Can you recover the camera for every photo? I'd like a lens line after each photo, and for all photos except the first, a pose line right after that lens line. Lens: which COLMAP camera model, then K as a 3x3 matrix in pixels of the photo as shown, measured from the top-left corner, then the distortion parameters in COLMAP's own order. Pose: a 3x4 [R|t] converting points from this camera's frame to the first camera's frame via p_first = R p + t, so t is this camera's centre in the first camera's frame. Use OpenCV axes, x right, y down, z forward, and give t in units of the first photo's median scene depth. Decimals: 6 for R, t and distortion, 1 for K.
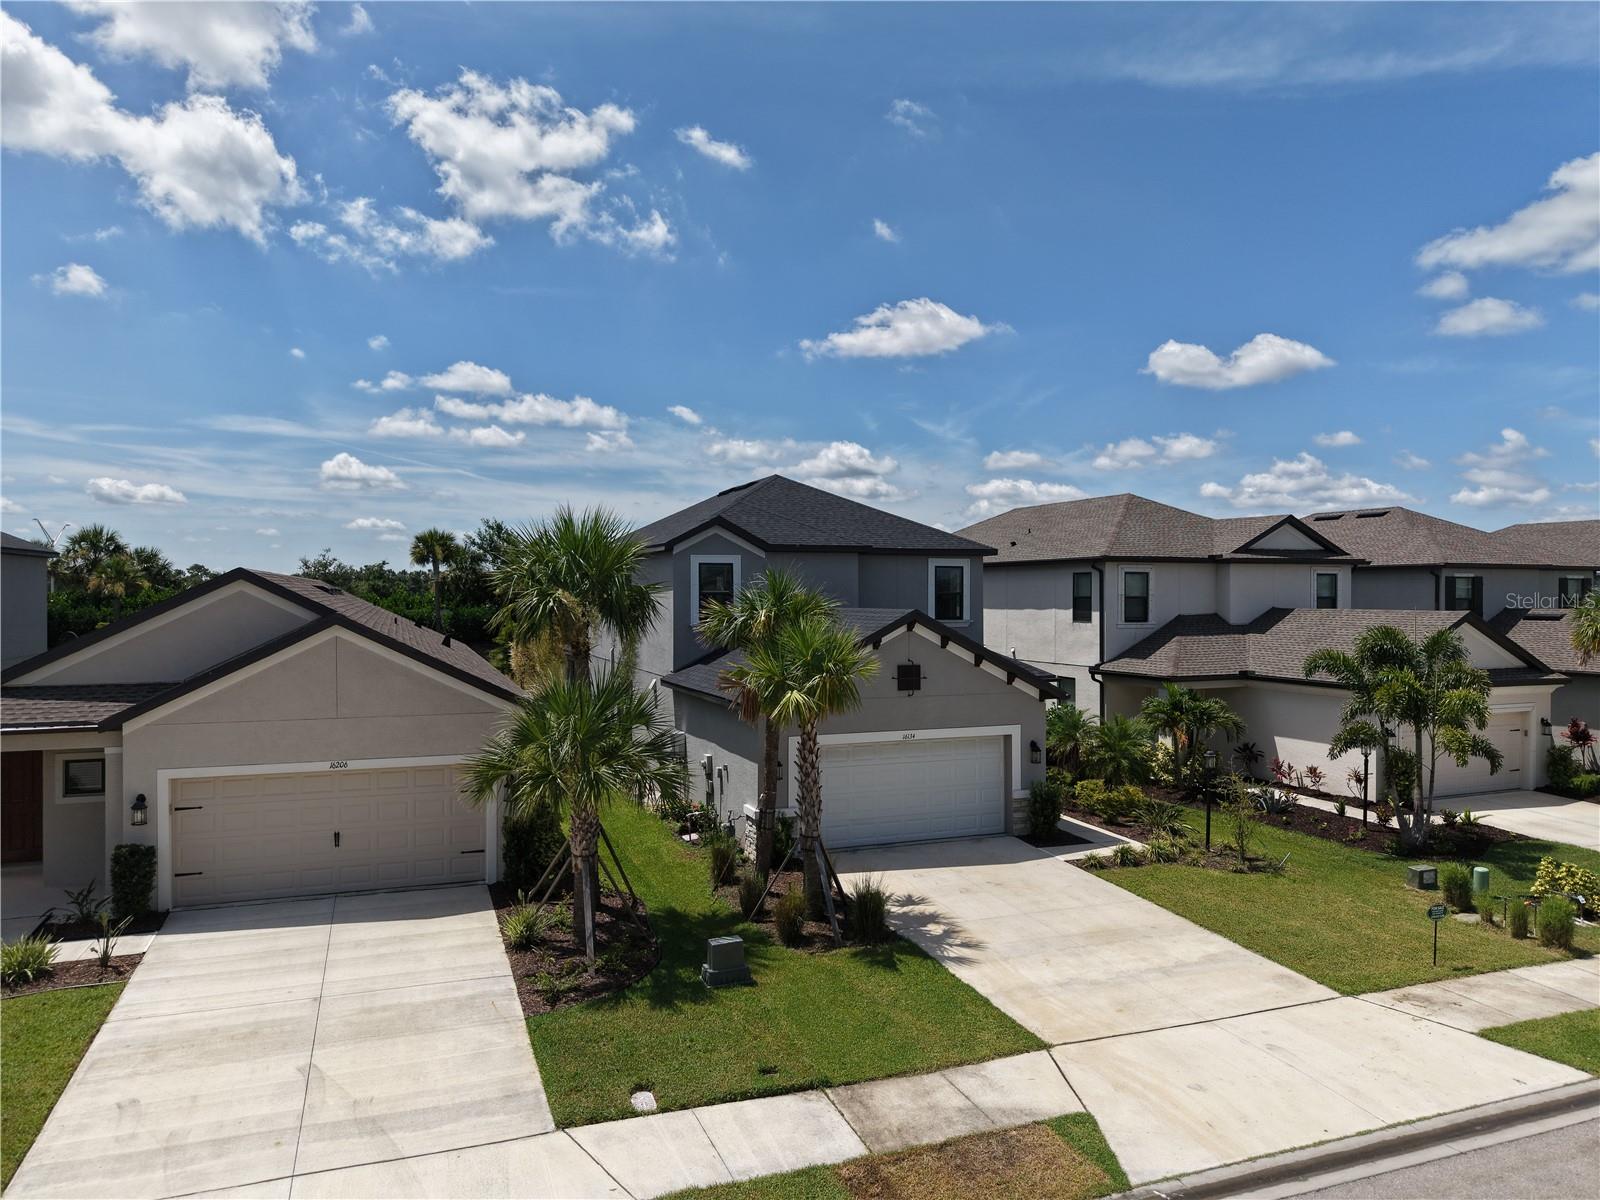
lens RADIAL K [[1072.8, 0, 800.0], [0, 1072.8, 600.0], [0, 0, 1]] dist [0.010583, -0.006437]
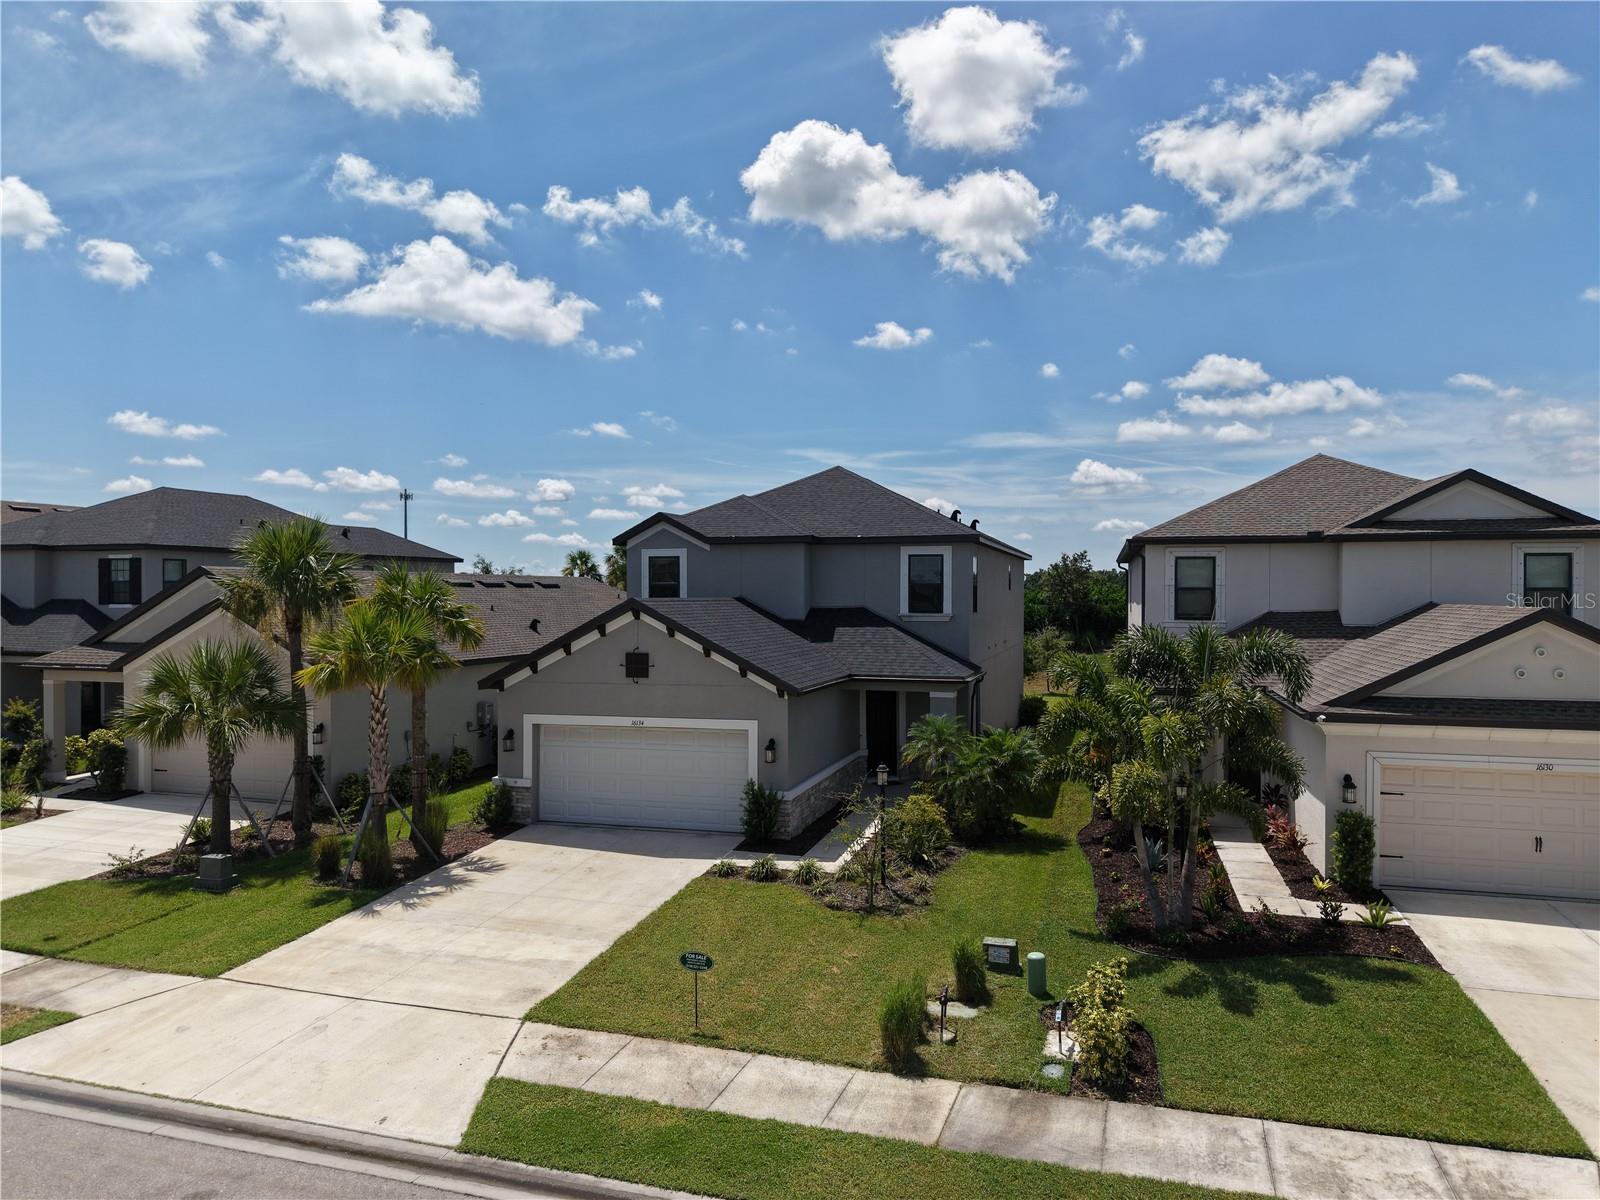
lens RADIAL K [[1072.8, 0, 800.0], [0, 1072.8, 600.0], [0, 0, 1]] dist [0.010583, -0.006437]
pose [[0.786937, 0.003999, -0.617020, 1.091735], [-0.003838, 0.999991, 0.001587, 0.010854], [0.617021, 0.001119, 0.786946, 0.377521]]
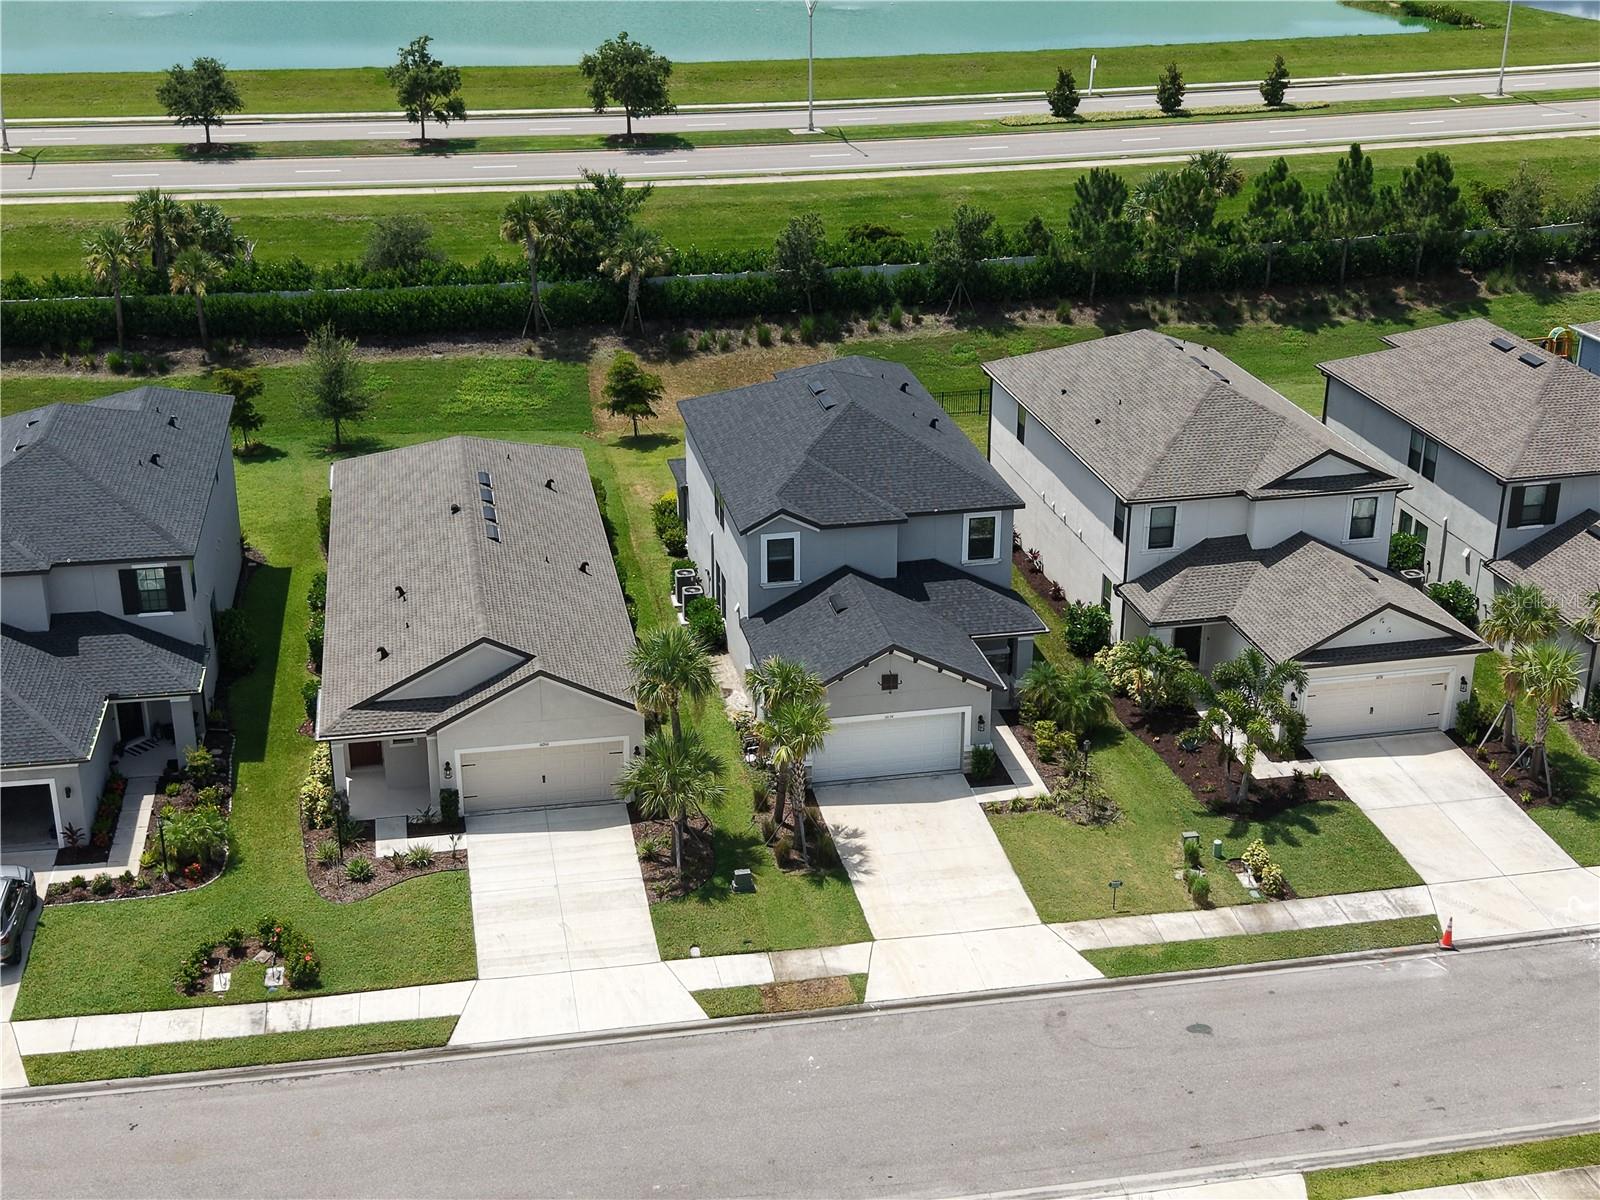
lens RADIAL K [[2119.8, 0, 800.0], [0, 2119.8, 600.0], [0, 0, 1]] dist [0.202427, -0.684646]
pose [[0.984972, 0.067753, -0.158869, 0.571480], [-0.002026, 0.924312, 0.381631, -1.509481], [0.172701, -0.375574, 0.910559, -2.190258]]
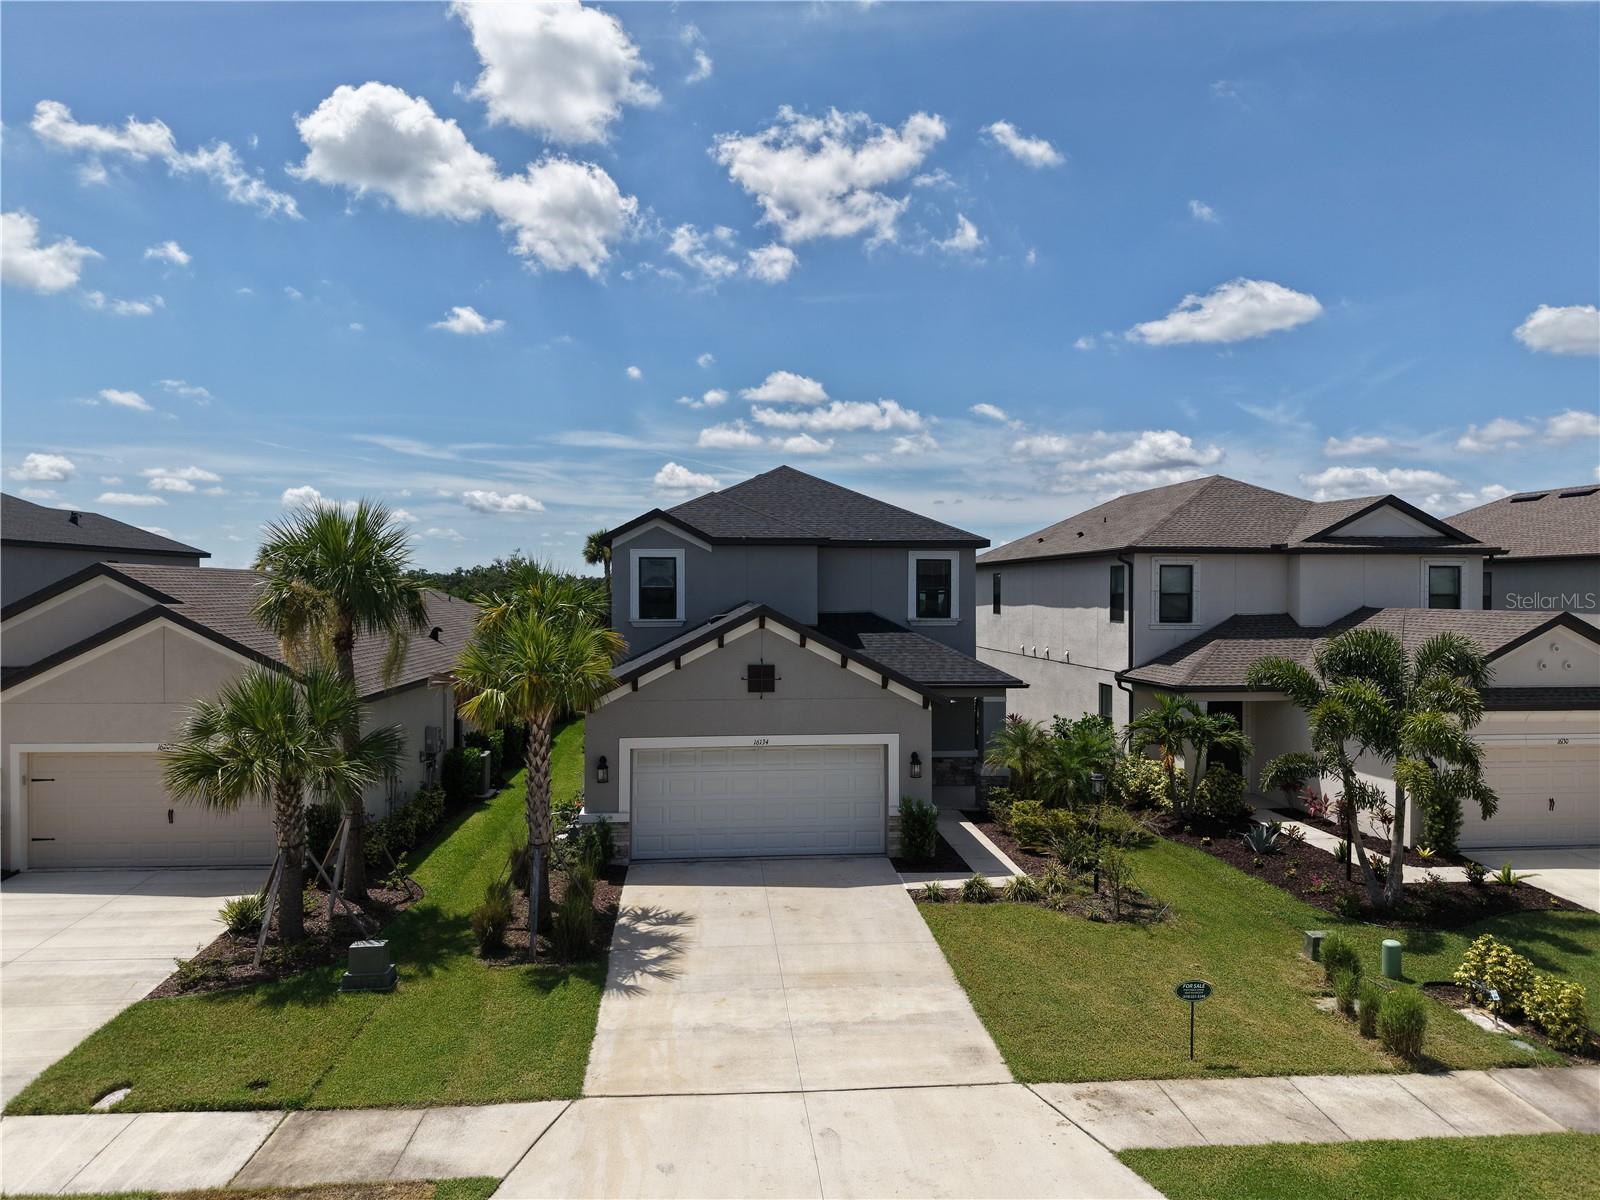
lens RADIAL K [[1072.8, 0, 800.0], [0, 1072.8, 600.0], [0, 0, 1]] dist [0.010583, -0.006437]
pose [[0.960410, 0.003643, -0.278568, 0.501907], [-0.003457, 0.999993, 0.001159, 0.004339], [0.278571, -0.000150, 0.960416, 0.156521]]
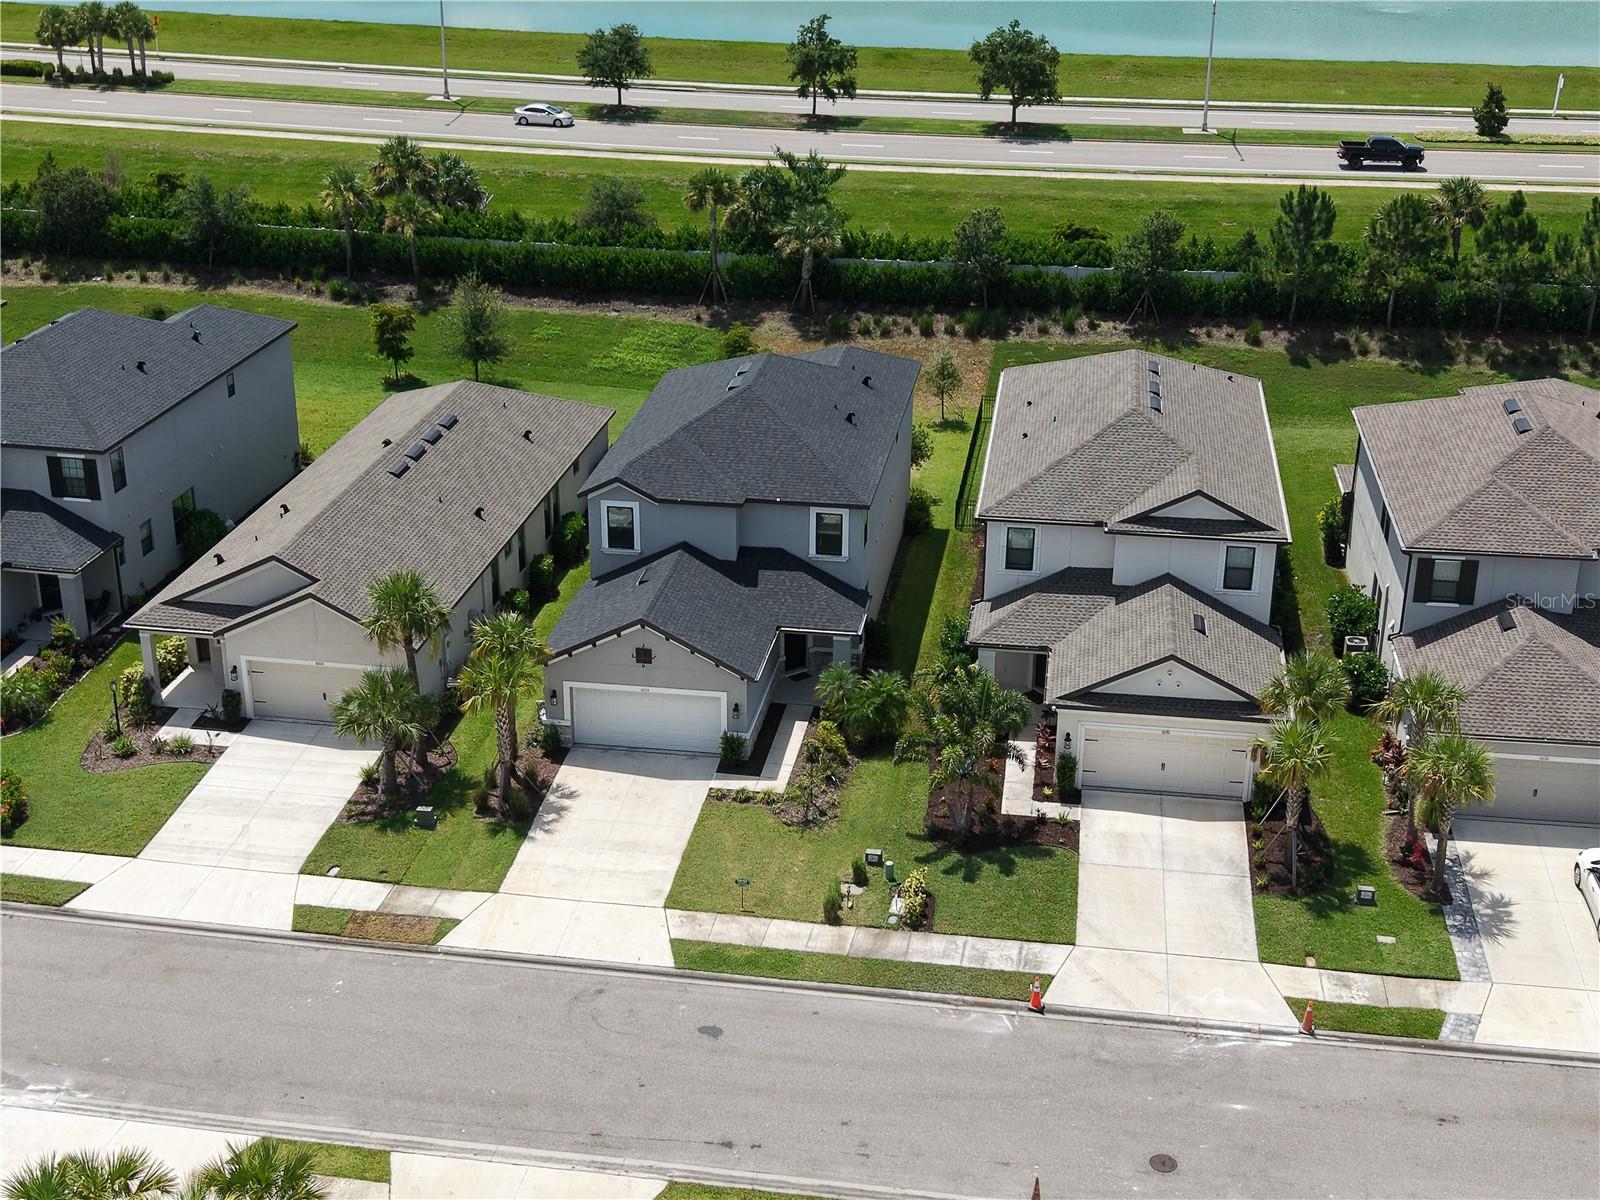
lens RADIAL K [[2119.8, 0, 800.0], [0, 2119.8, 600.0], [0, 0, 1]] dist [0.202427, -0.684646]
pose [[0.862378, 0.203748, -0.463455, 2.172305], [-0.009152, 0.921565, 0.388117, -1.521714], [0.506182, -0.330462, 0.796602, -1.655599]]
